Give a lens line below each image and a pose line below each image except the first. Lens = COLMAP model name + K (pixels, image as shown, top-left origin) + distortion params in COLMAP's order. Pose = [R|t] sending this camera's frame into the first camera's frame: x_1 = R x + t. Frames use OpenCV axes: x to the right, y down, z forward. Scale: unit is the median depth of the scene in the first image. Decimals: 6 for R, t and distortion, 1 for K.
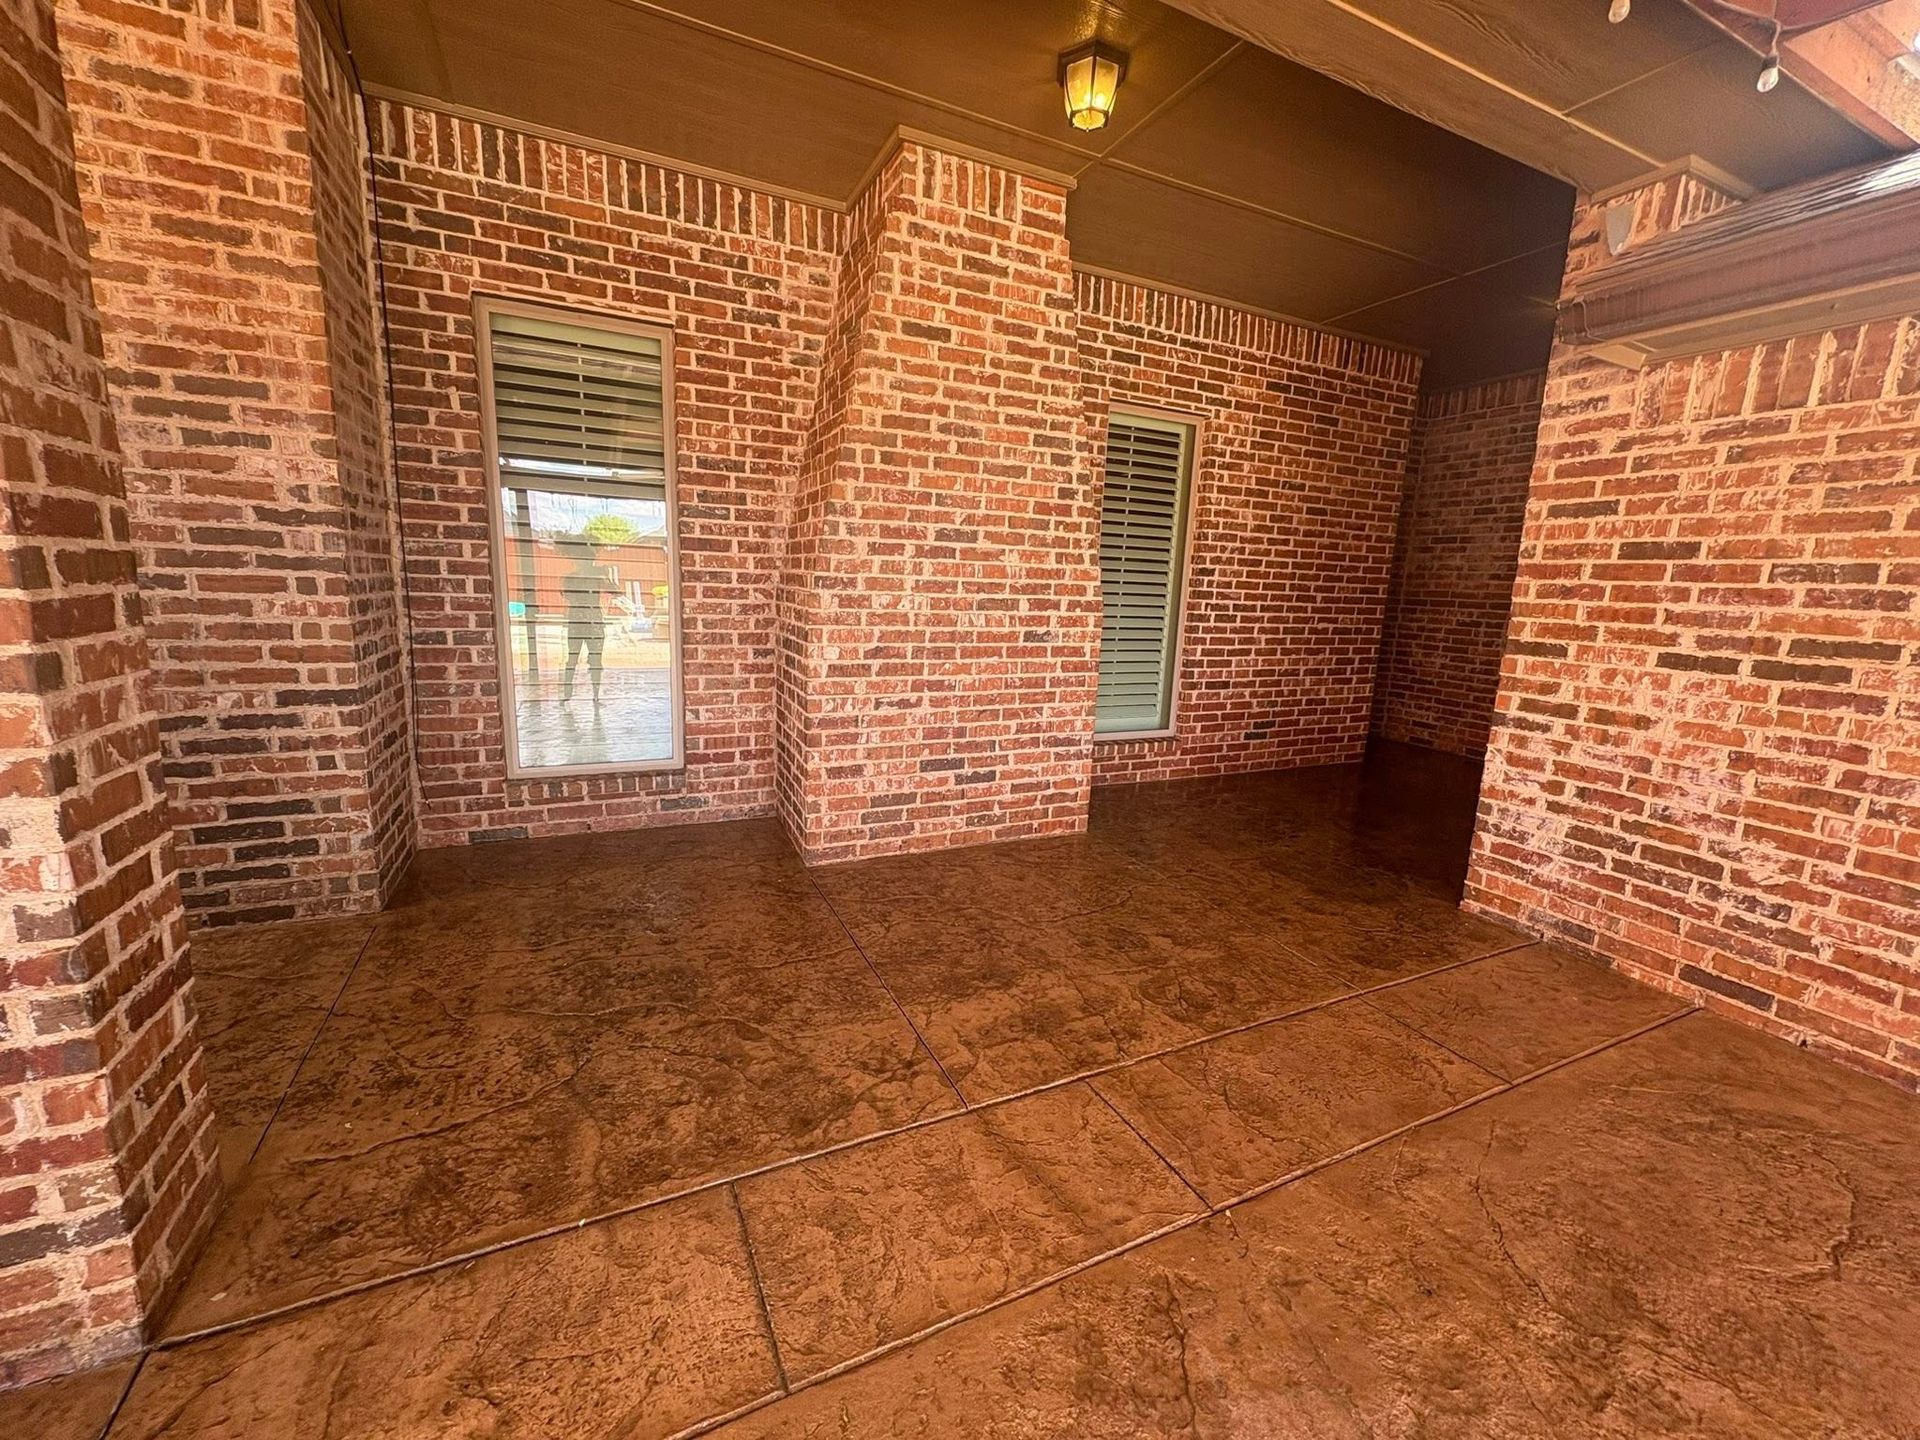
lens RADIAL K [[763.1, 0, 964.7], [0, 763.1, 719.9], [0, 0, 1]] dist [-0.001350, 0.000554]
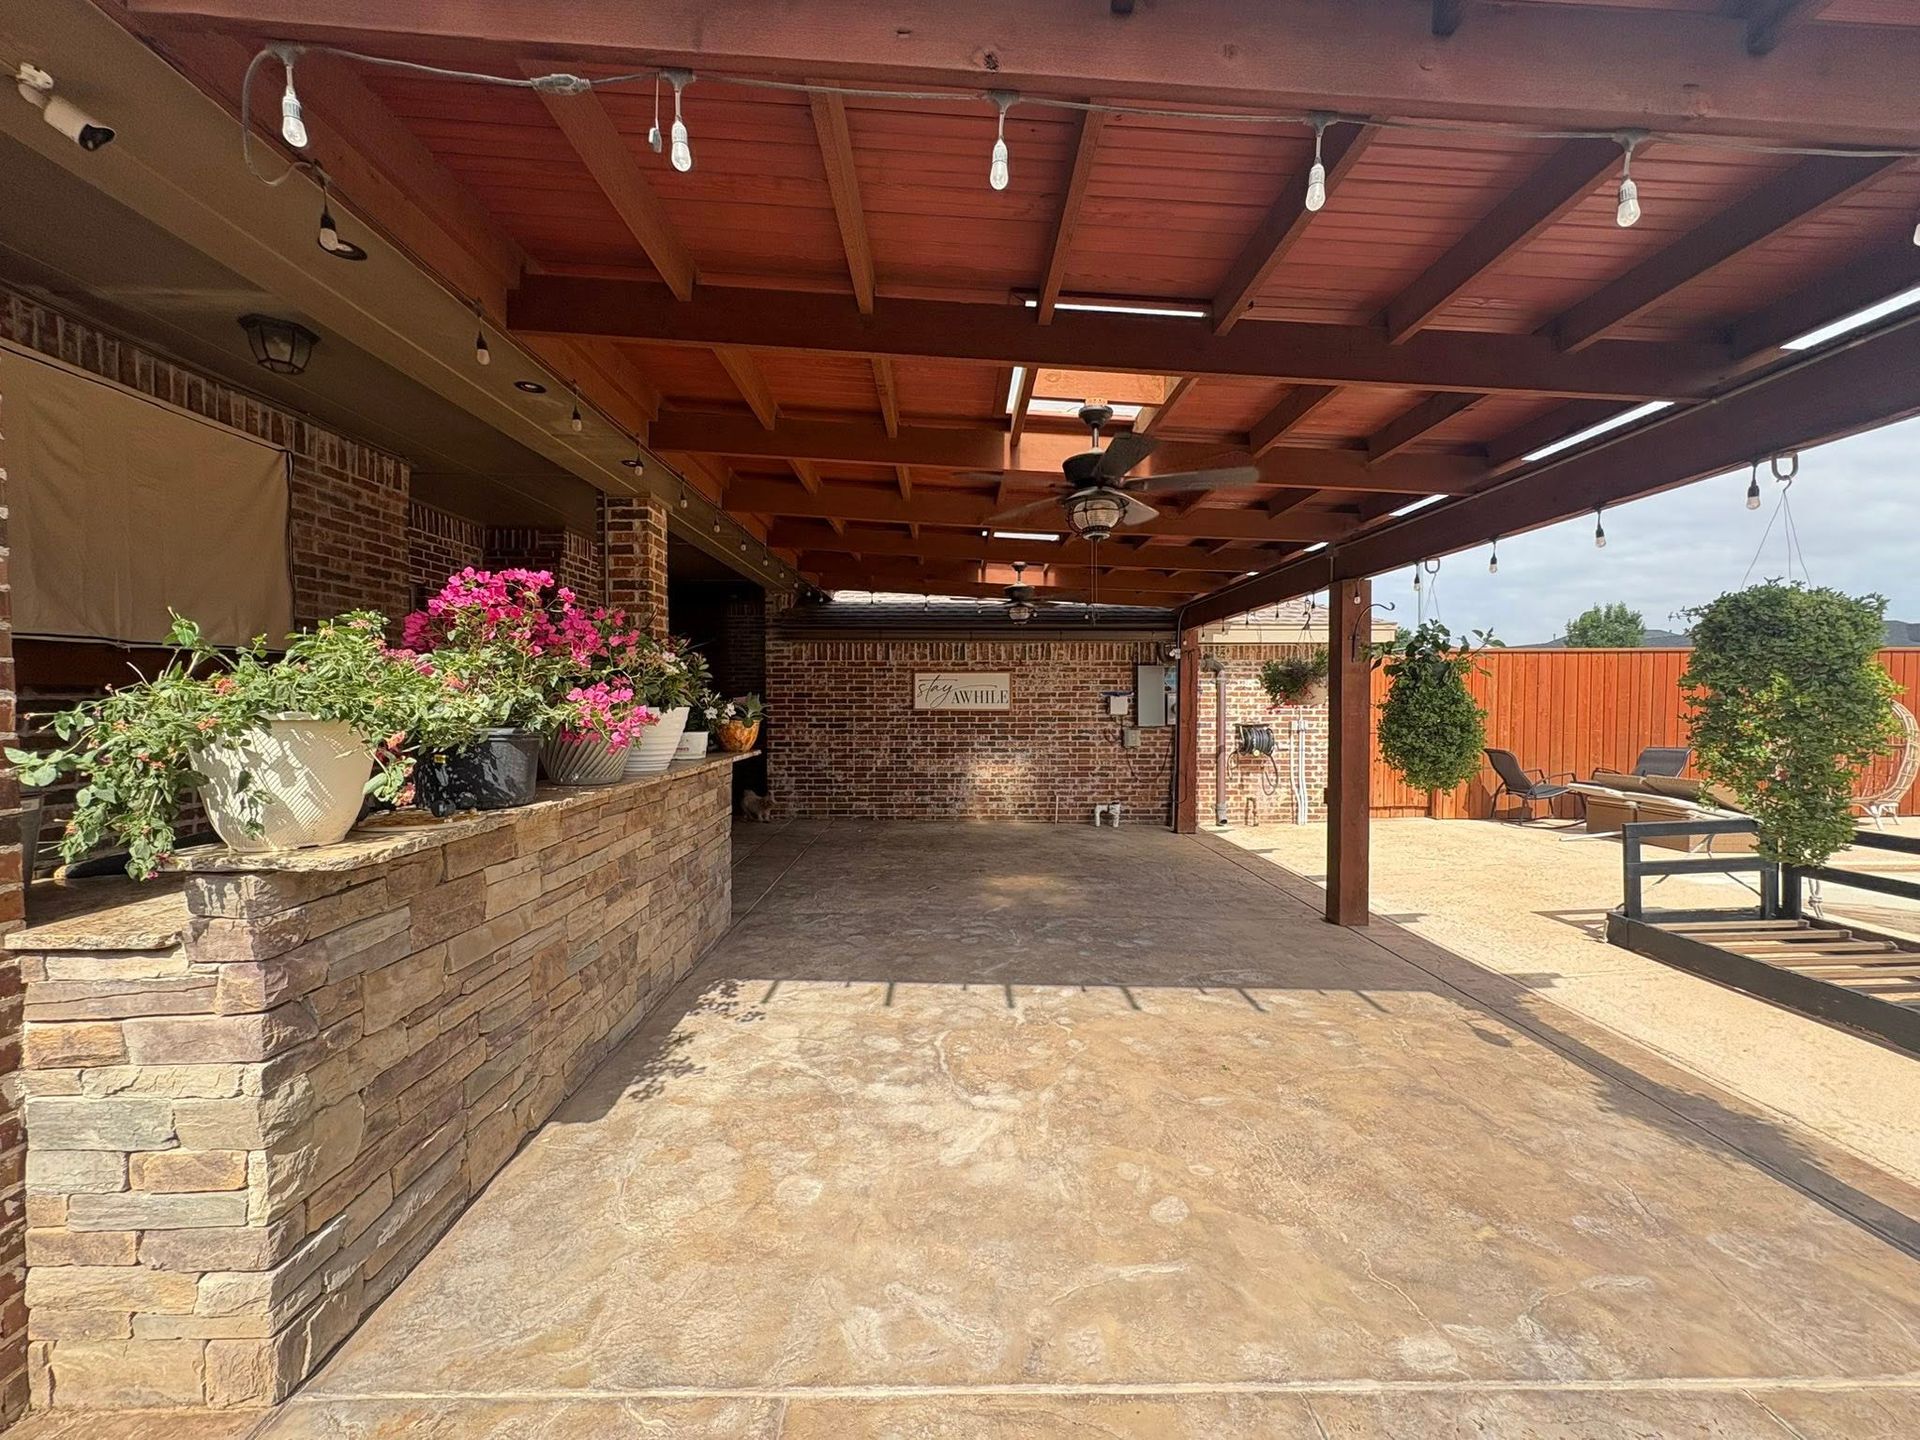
lens RADIAL K [[763.1, 0, 972.5], [0, 763.1, 721.5], [0, 0, 1]] dist [-0.001350, 0.000554]
pose [[0.403875, -0.064315, 0.912551, -2.111070], [0.178942, 0.983810, -0.009858, 0.074938], [-0.897143, 0.167275, 0.408845, -1.181036]]
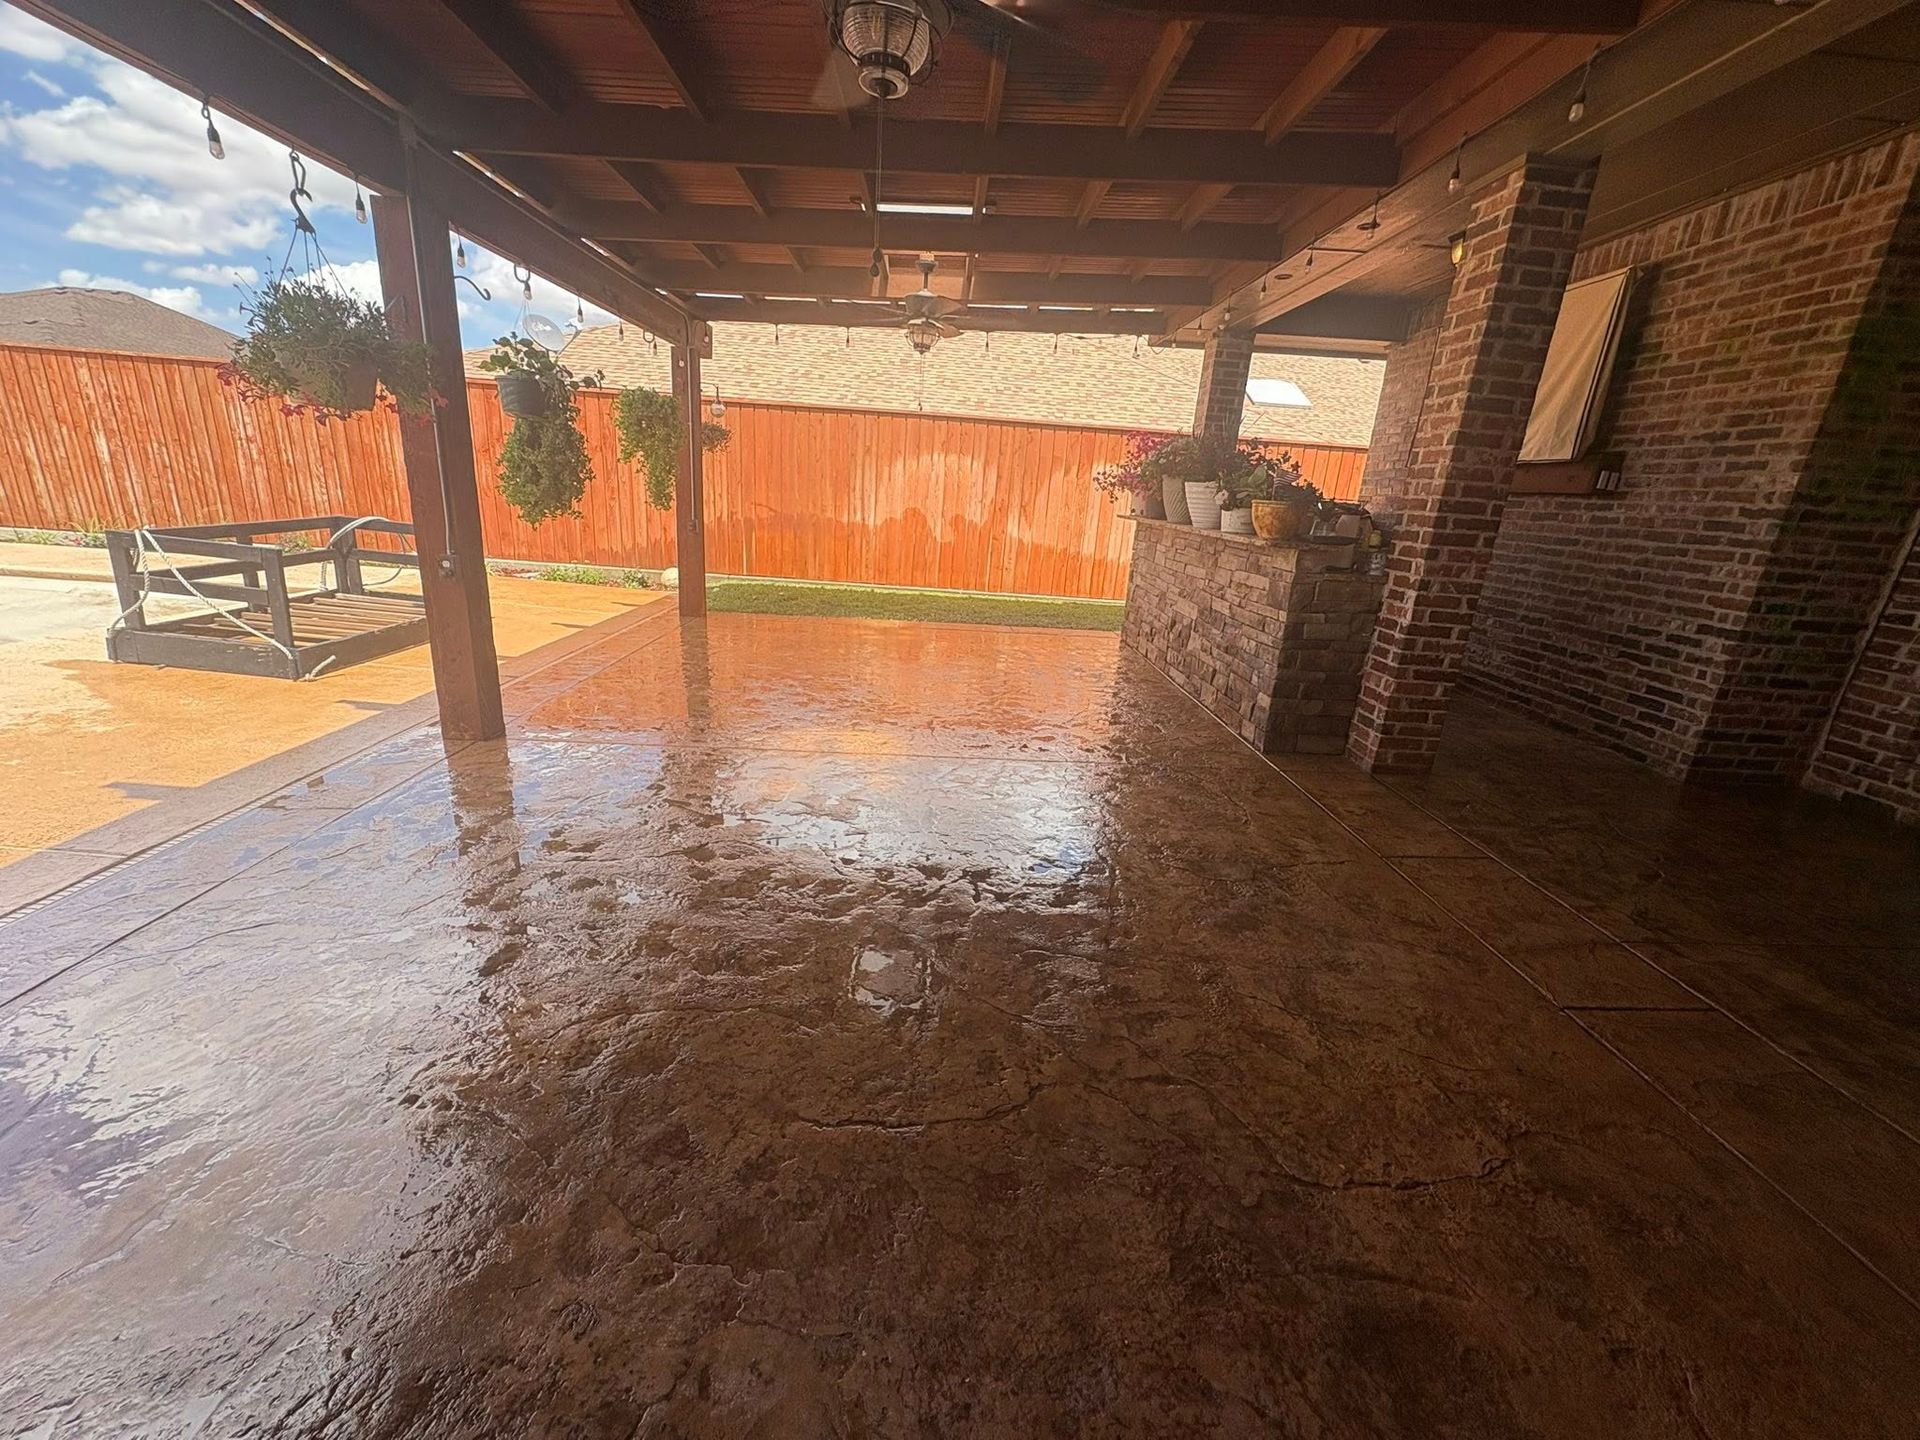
lens RADIAL K [[763.1, 0, 960.3], [0, 763.1, 710.5], [0, 0, 1]] dist [-0.001350, 0.000554]
pose [[-0.398419, 0.197884, -0.895603, 1.198526], [-0.248286, 0.916724, 0.313004, 0.013390], [0.882959, 0.347073, -0.316109, 0.212208]]
